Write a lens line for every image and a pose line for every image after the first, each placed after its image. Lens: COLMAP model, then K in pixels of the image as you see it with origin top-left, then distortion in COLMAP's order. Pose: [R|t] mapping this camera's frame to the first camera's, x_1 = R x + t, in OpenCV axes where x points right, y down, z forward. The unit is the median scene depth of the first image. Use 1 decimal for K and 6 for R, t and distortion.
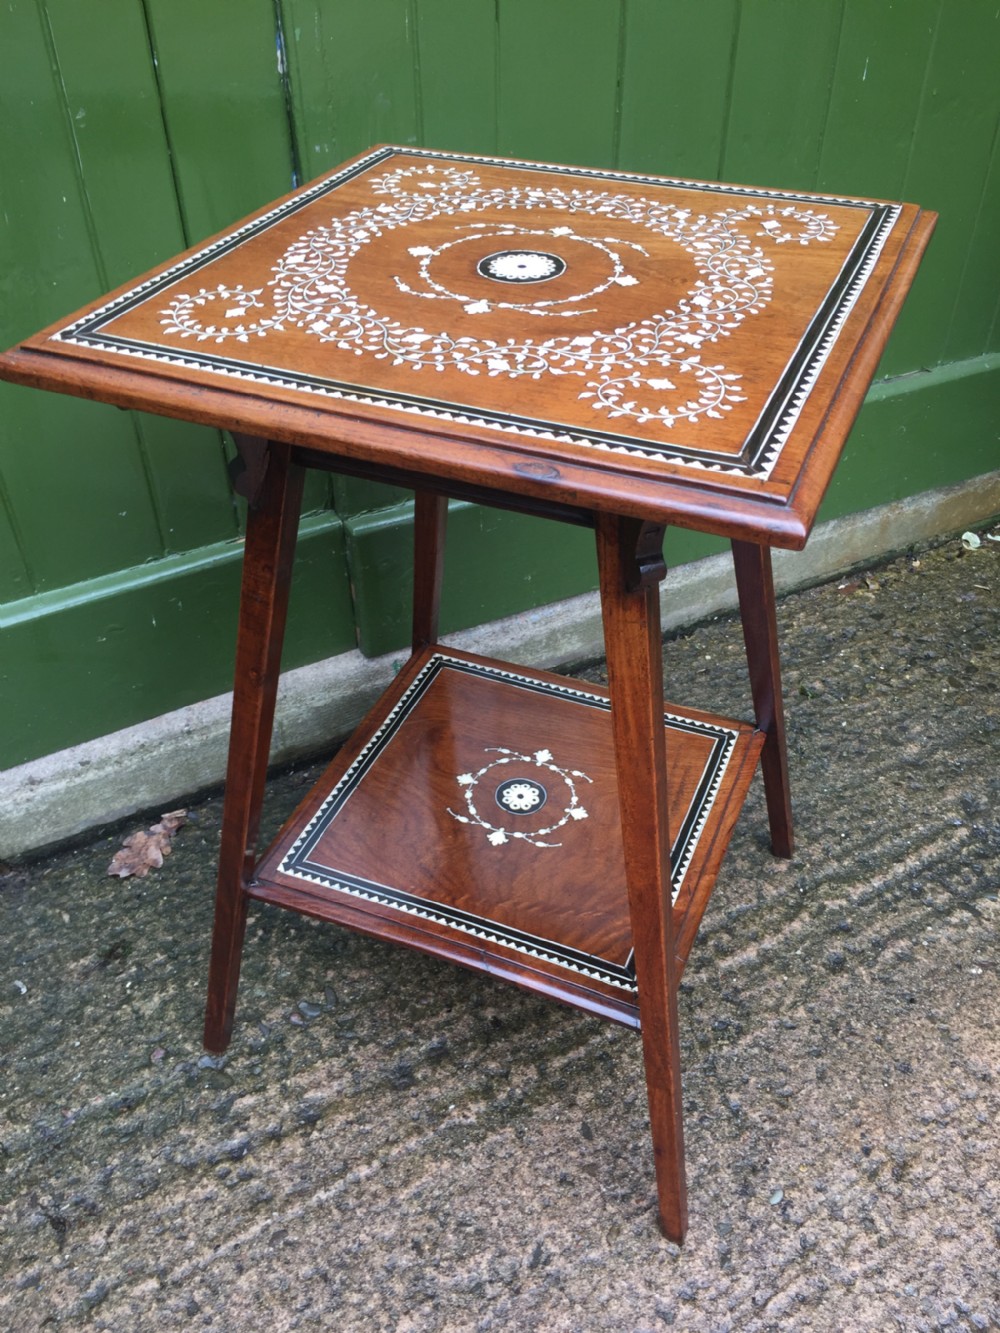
lens RADIAL K [[1128.0, 0, 498.6], [0, 1128.0, 671.2], [0, 0, 1]] dist [0.083999, -0.123241]
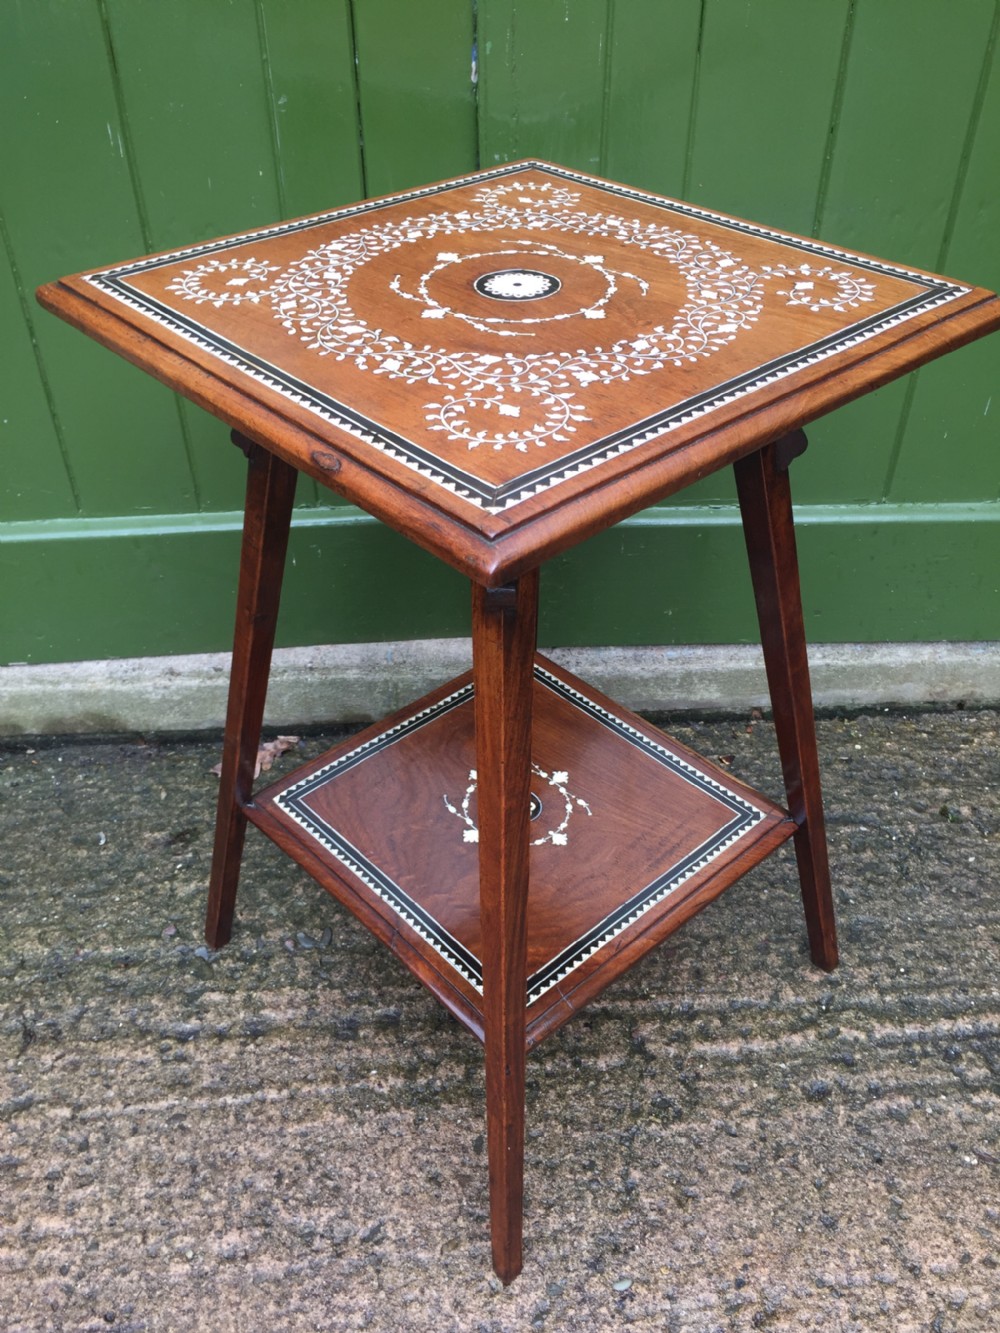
lens RADIAL K [[1141.0, 0, 504.9], [0, 1141.0, 668.0], [0, 0, 1]] dist [0.088887, -0.124574]
pose [[0.908960, 0.262873, -0.323558, 0.347144], [-0.268684, 0.962837, 0.027450, -0.037039], [0.318749, 0.061984, 0.945810, 0.024356]]
